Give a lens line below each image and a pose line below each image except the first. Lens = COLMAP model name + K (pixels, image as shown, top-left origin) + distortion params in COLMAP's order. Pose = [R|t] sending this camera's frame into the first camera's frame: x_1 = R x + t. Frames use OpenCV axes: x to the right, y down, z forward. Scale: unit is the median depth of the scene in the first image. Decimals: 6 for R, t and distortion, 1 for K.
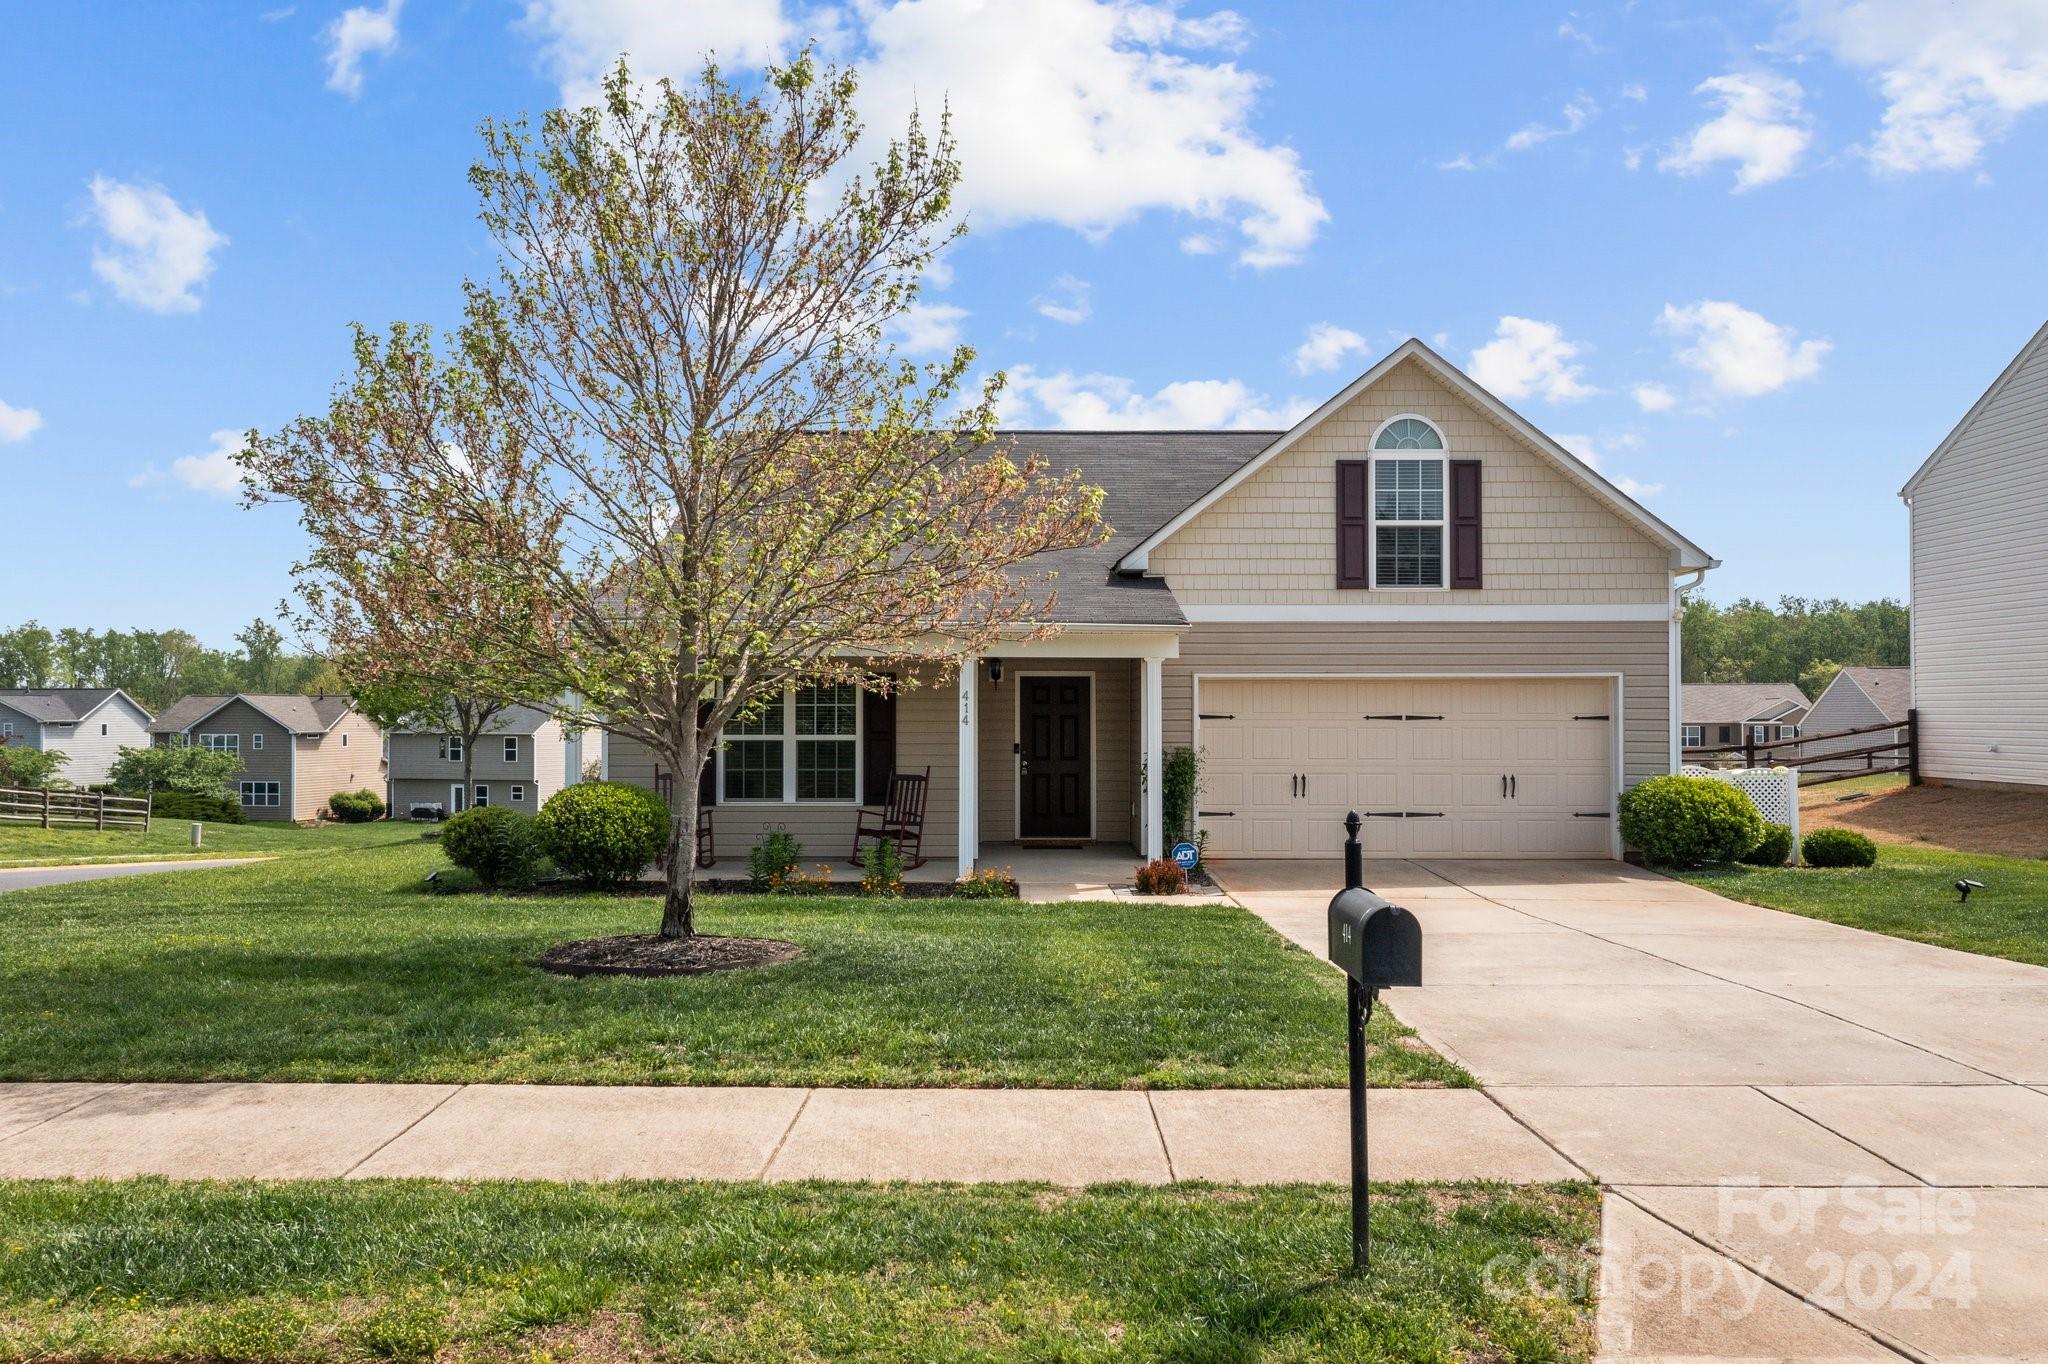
lens RADIAL K [[1640.5, 0, 1024.0], [0, 1640.5, 682.0], [0, 0, 1]] dist [-0.006065, 0.003406]
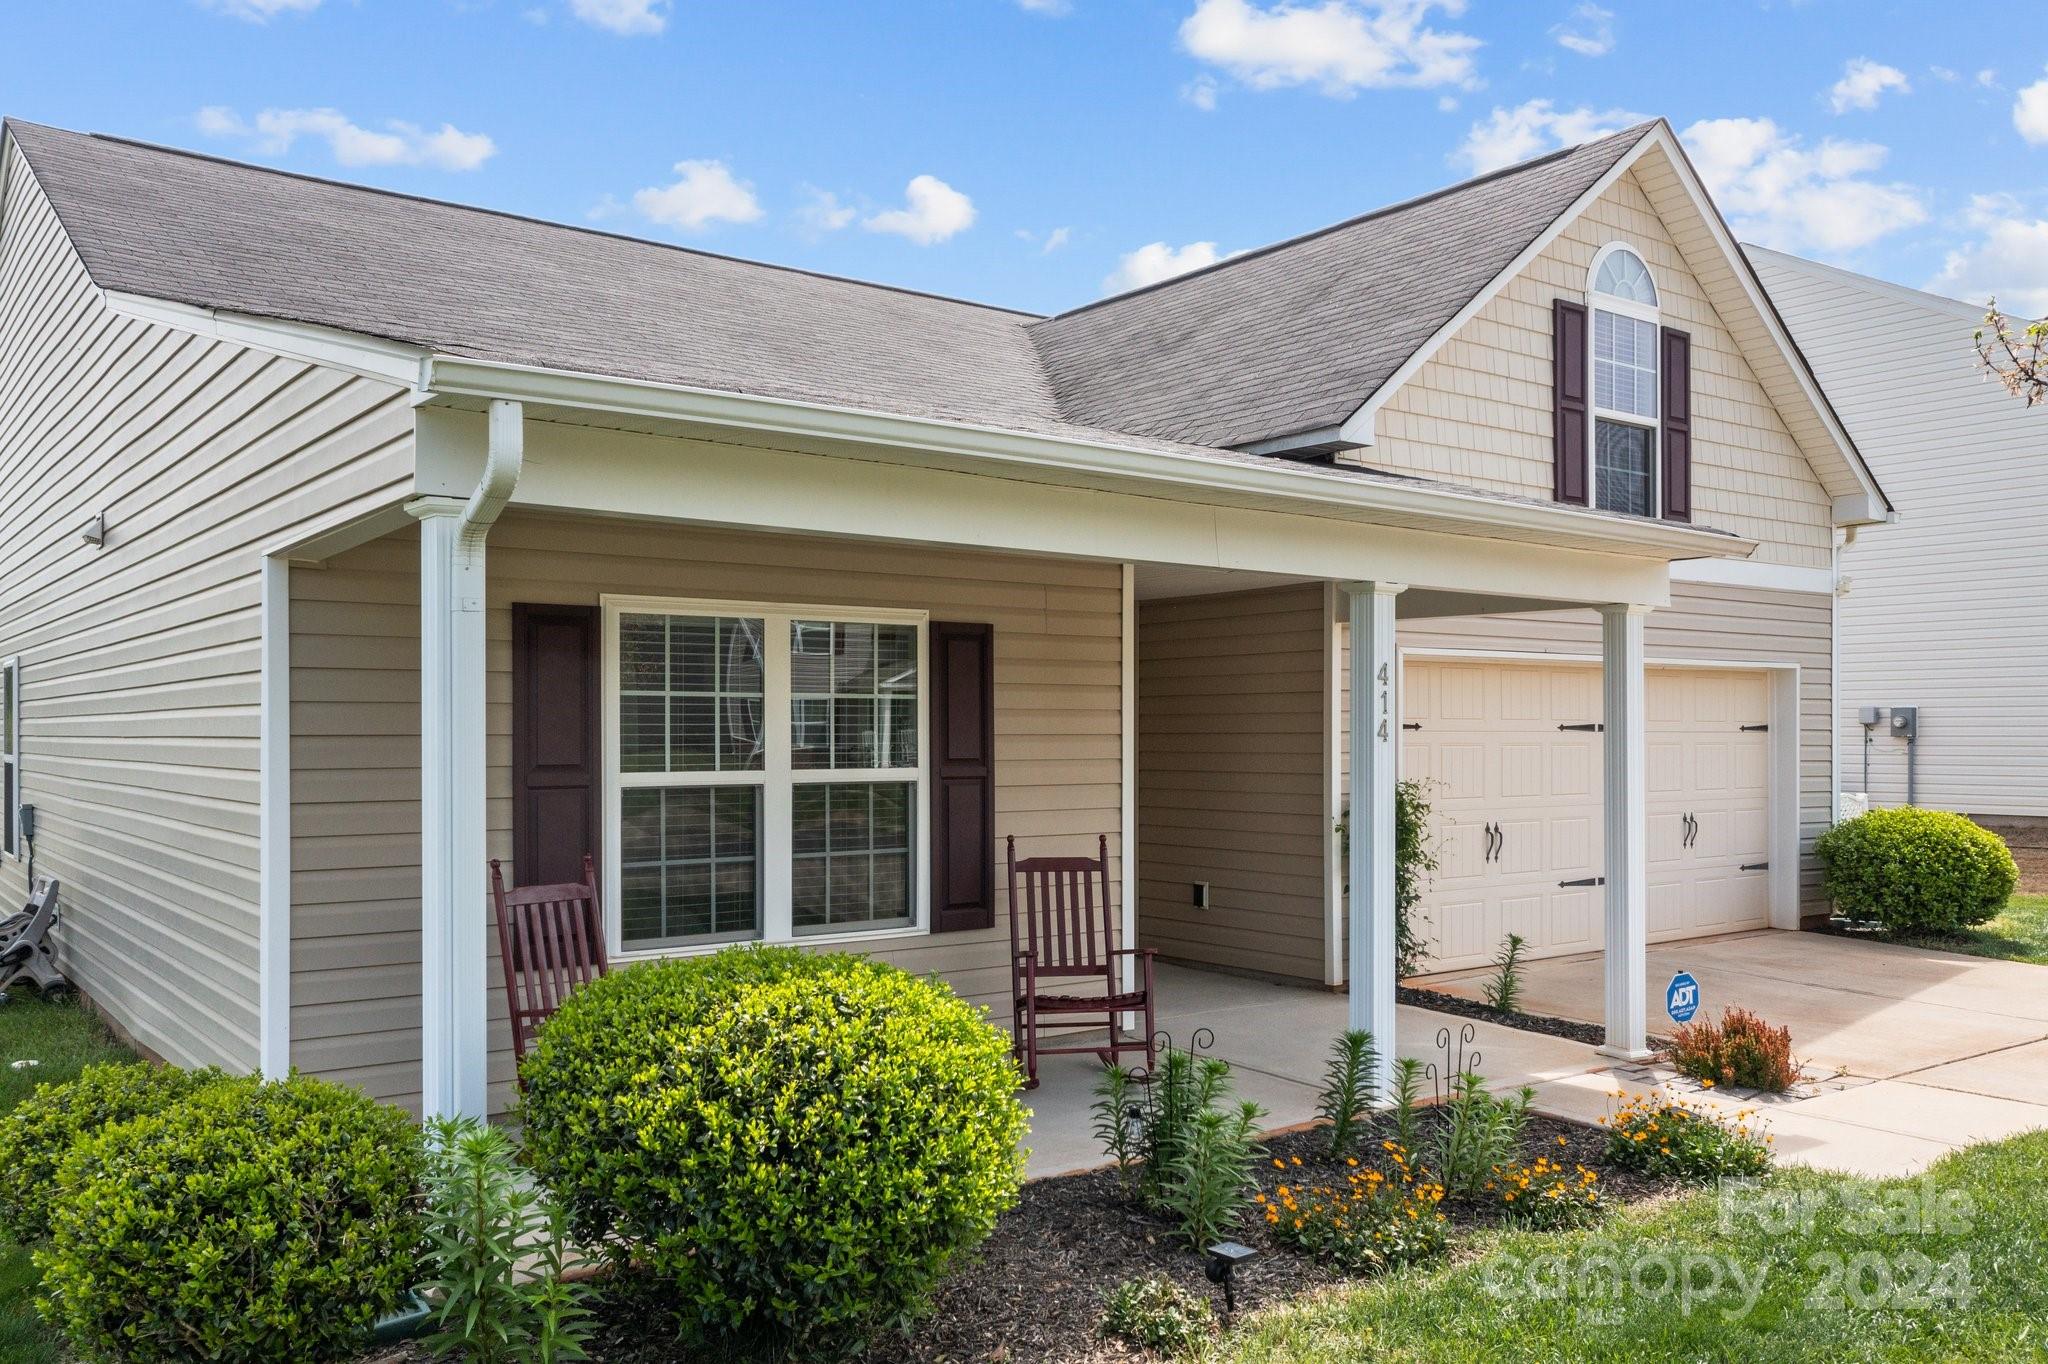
lens RADIAL K [[1672.6, 0, 1057.6], [0, 1672.6, 734.0], [0, 0, 1]] dist [-0.003325, -0.001970]
pose [[0.789764, -0.001367, 0.613409, -0.328986], [-0.012915, 0.999739, 0.018856, 0.014895], [-0.613275, -0.022813, 0.789540, 0.624657]]
